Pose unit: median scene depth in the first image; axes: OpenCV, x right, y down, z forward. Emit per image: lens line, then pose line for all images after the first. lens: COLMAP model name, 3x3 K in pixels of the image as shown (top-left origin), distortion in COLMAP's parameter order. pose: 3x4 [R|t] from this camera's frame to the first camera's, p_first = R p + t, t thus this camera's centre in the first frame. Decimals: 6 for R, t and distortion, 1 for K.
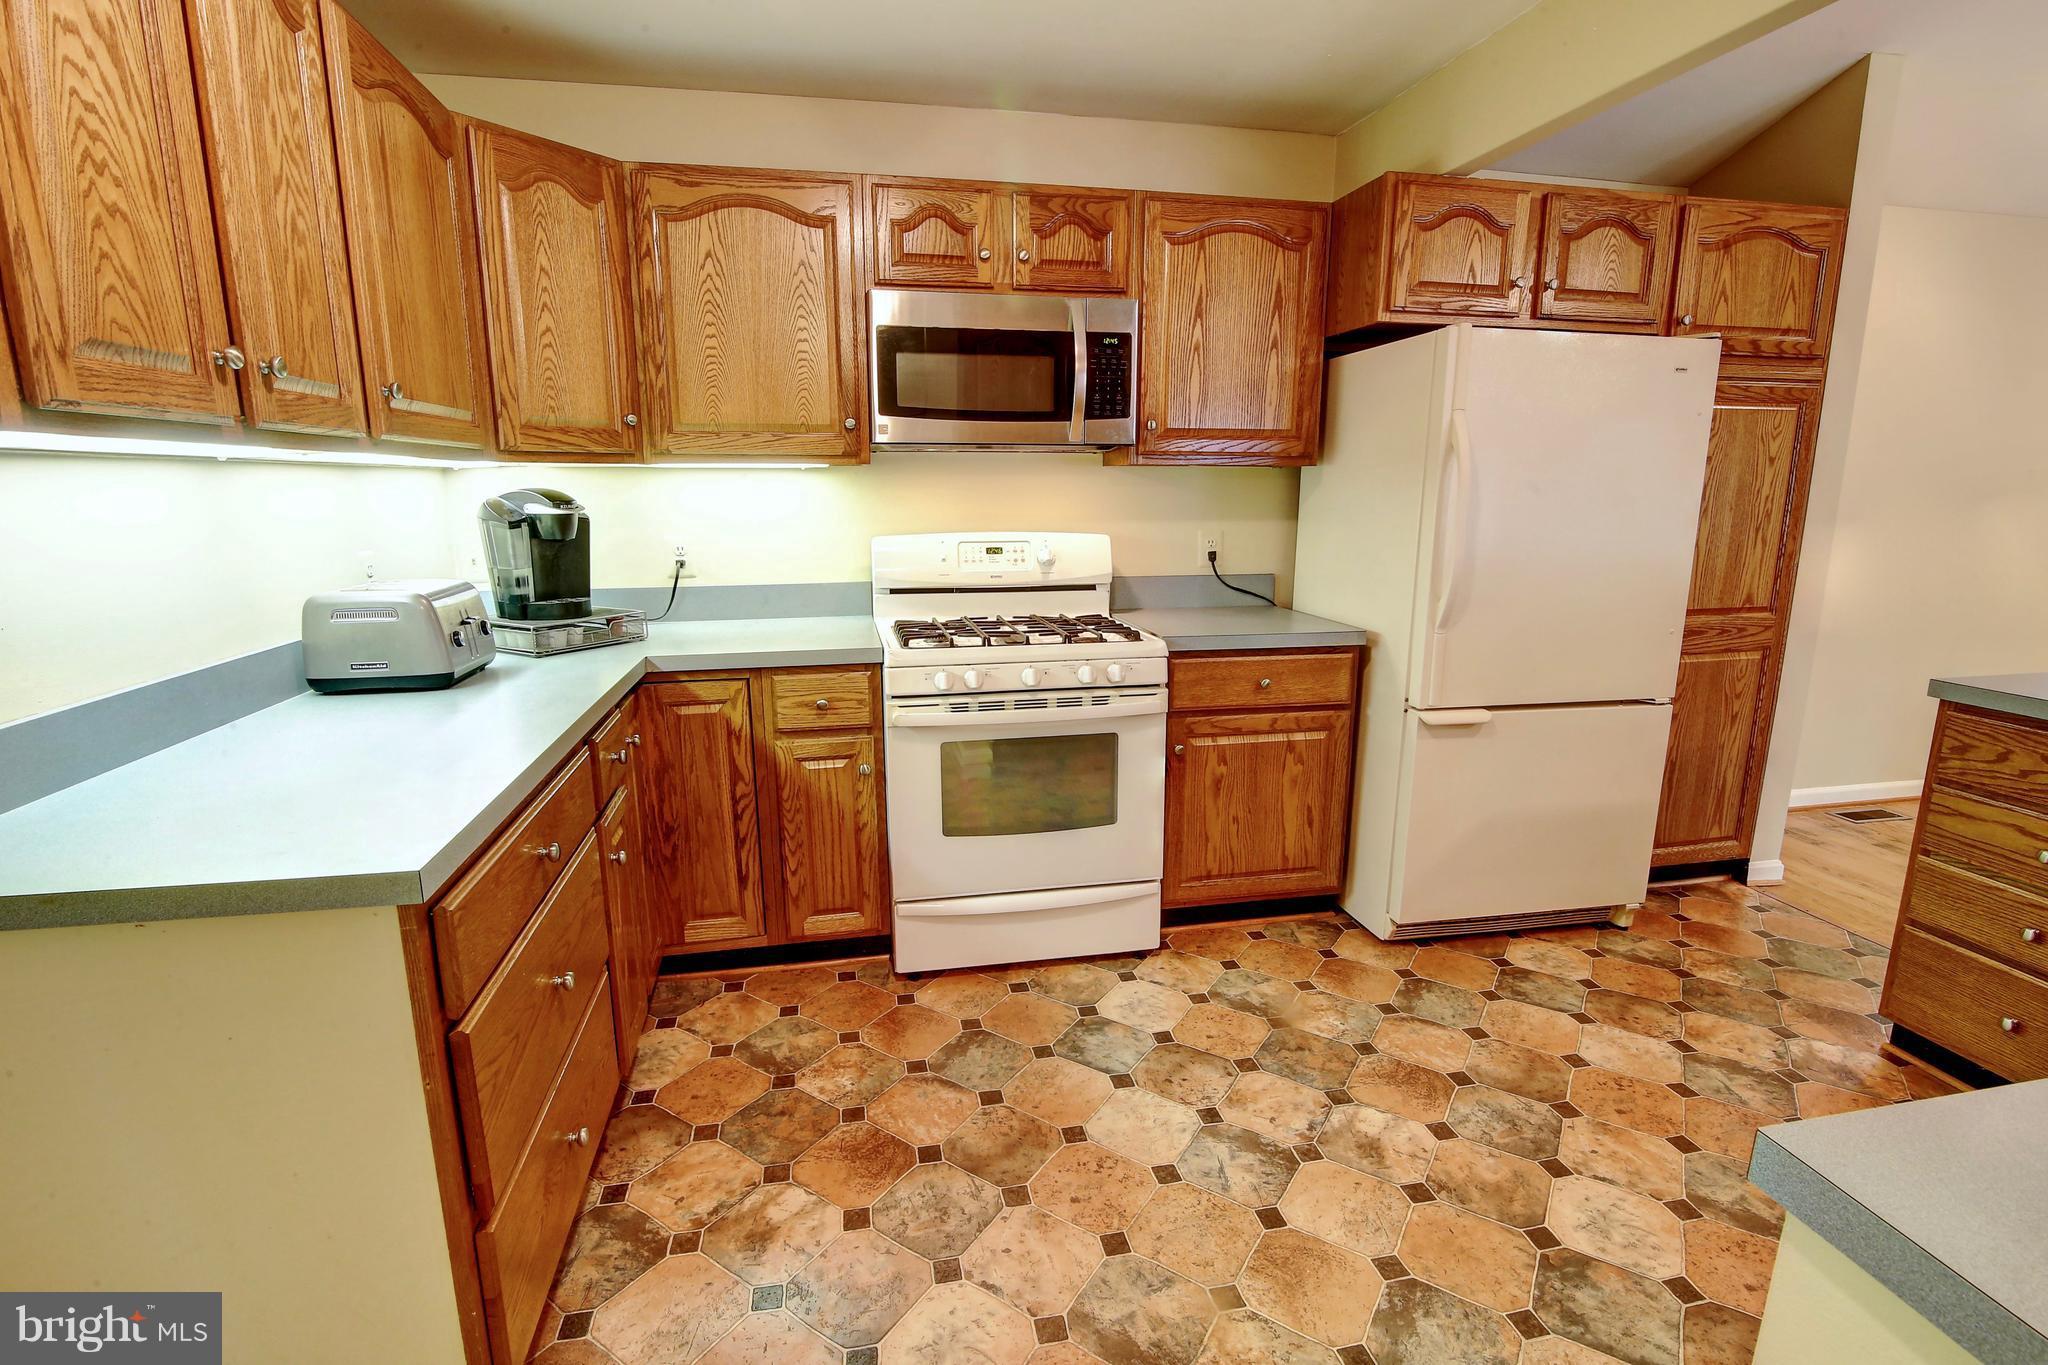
lens RADIAL K [[939.4, 0, 1015.4], [0, 939.4, 676.1], [0, 0, 1]] dist [-0.019910, 0.001768]
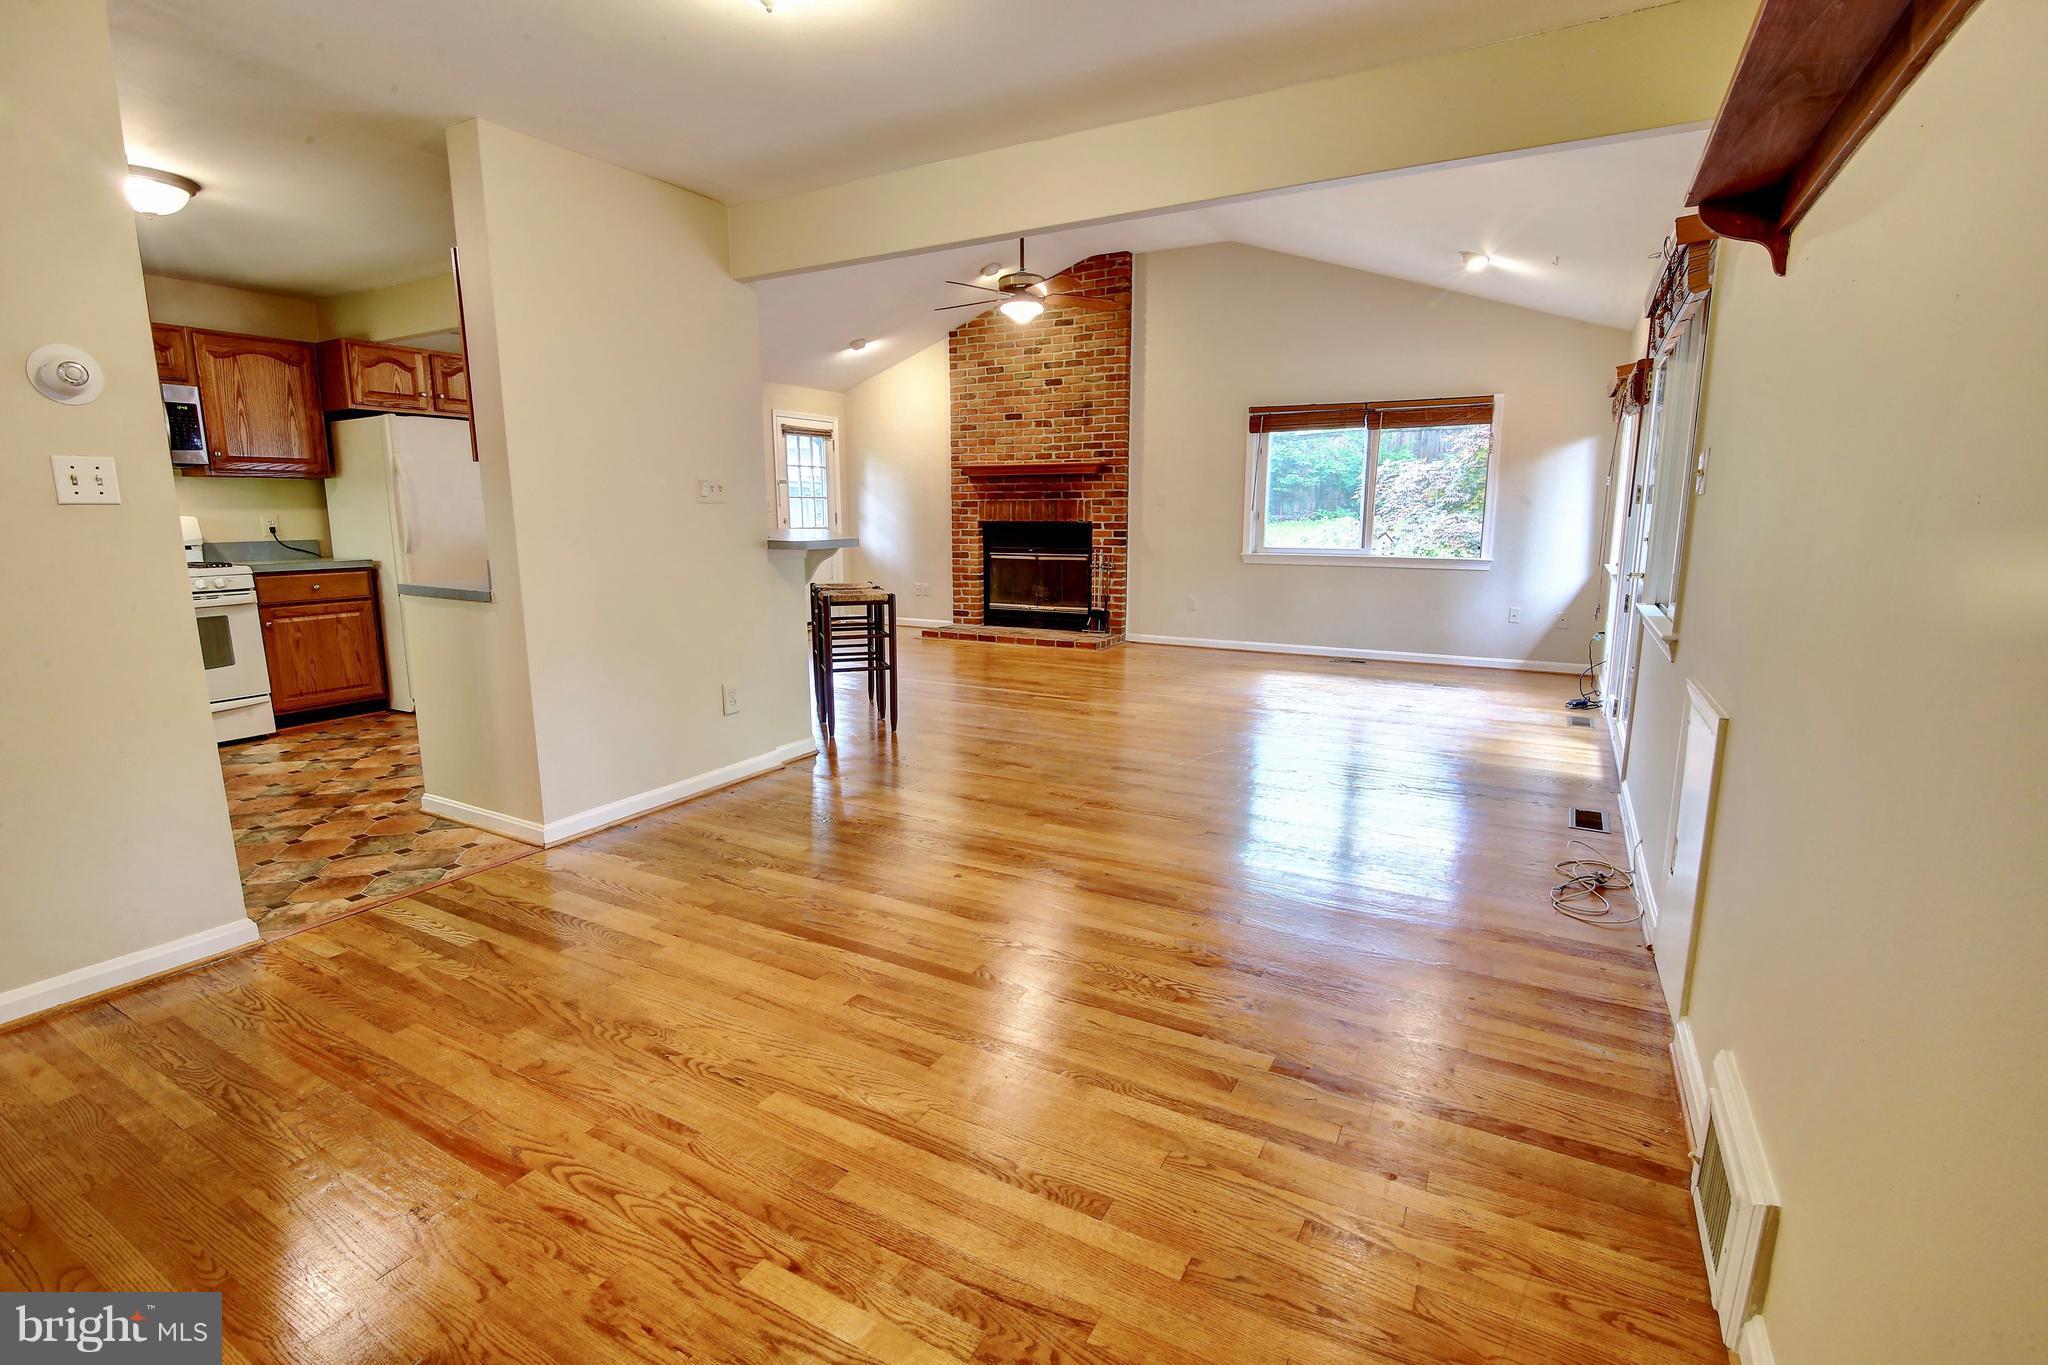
lens RADIAL K [[939.4, 0, 1020.5], [0, 939.4, 680.7], [0, 0, 1]] dist [-0.019910, 0.001768]
pose [[0.640803, -0.138481, 0.755112, -0.287549], [0.154324, 0.986754, 0.049999, 0.333103], [-0.752034, 0.084492, 0.653686, -1.374738]]
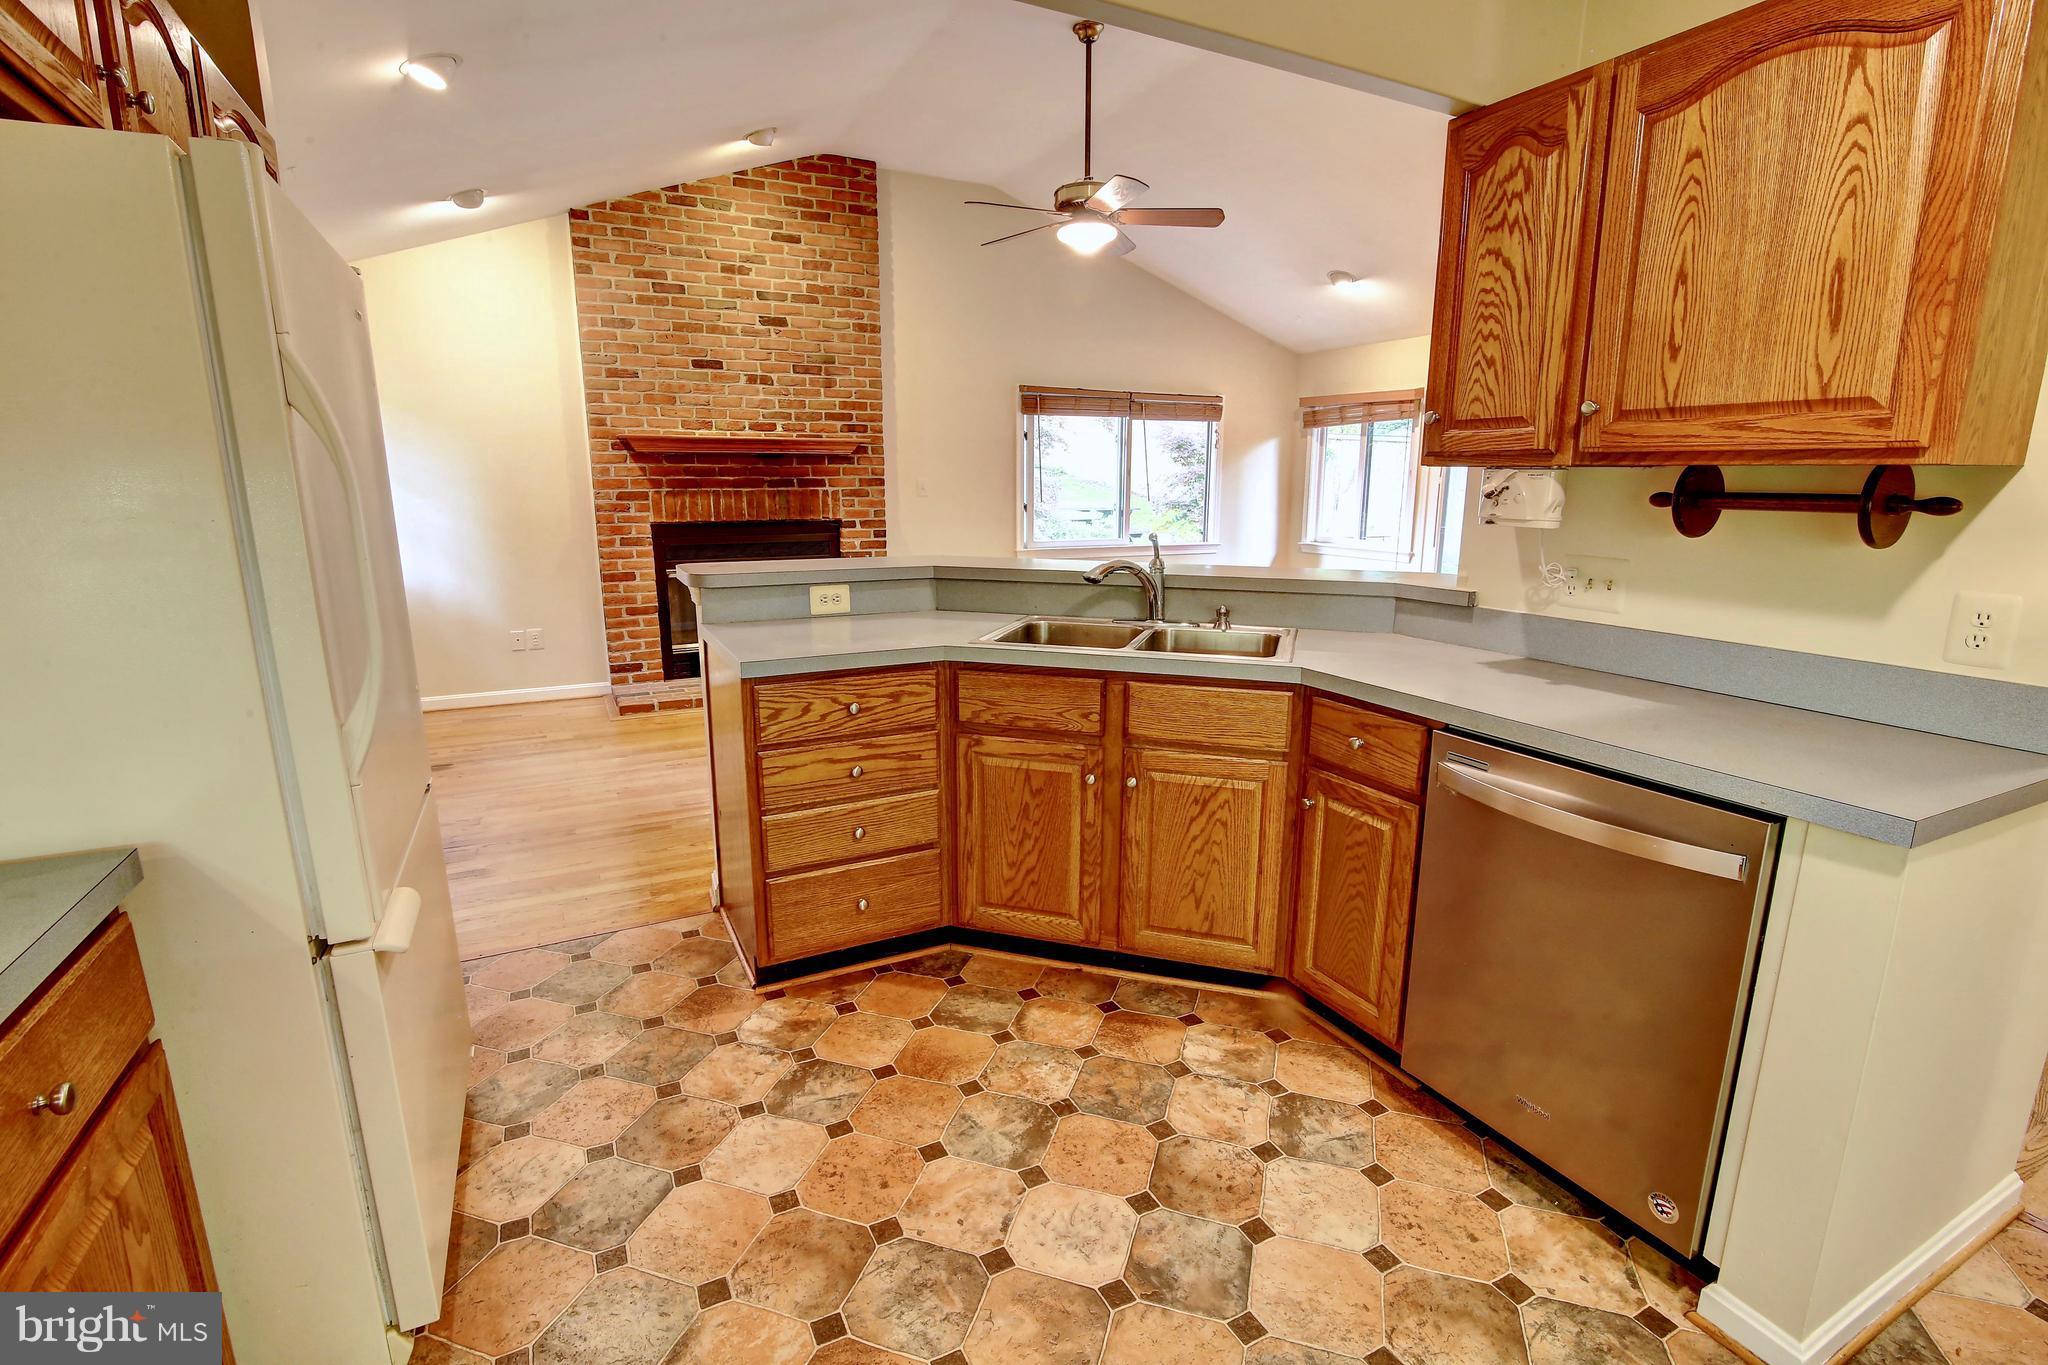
lens RADIAL K [[939.4, 0, 1022.7], [0, 939.4, 682.3], [0, 0, 1]] dist [-0.019910, 0.001768]
pose [[-0.282921, -0.202676, 0.937485, -0.099528], [0.189029, 0.946467, 0.261664, -0.149814], [-0.940332, 0.251242, -0.229464, 0.713012]]
